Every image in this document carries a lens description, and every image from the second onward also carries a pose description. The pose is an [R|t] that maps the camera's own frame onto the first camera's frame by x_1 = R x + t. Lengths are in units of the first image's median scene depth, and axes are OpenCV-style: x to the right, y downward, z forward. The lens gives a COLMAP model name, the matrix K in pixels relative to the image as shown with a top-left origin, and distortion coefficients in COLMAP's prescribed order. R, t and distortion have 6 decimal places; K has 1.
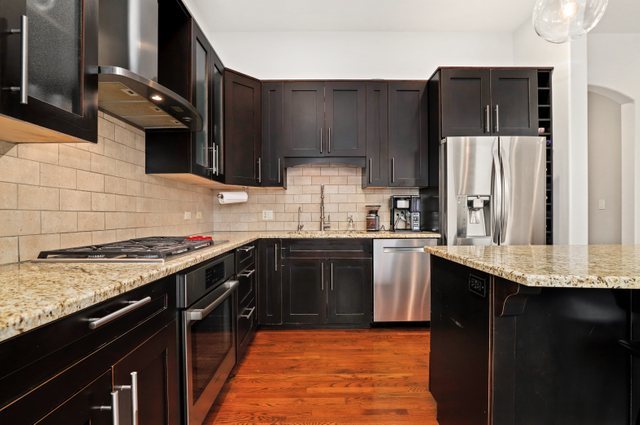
lens RADIAL K [[314.8, 0, 320.1], [0, 314.8, 215.5], [0, 0, 1]] dist [-0.026645, 0.000418]
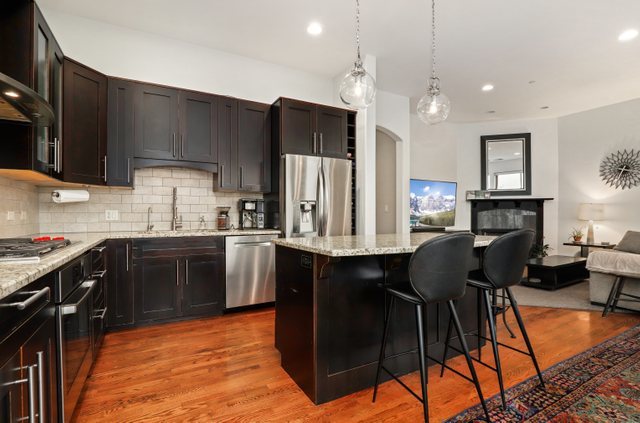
lens RADIAL K [[305.2, 0, 320.3], [0, 305.2, 215.8], [0, 0, 1]] dist [-0.022296, 0.000890]
pose [[0.874616, 0.001470, 0.484814, -0.069581], [-0.001241, 0.999999, -0.000794, -0.000045], [-0.484815, 0.000093, 0.874617, -0.144368]]
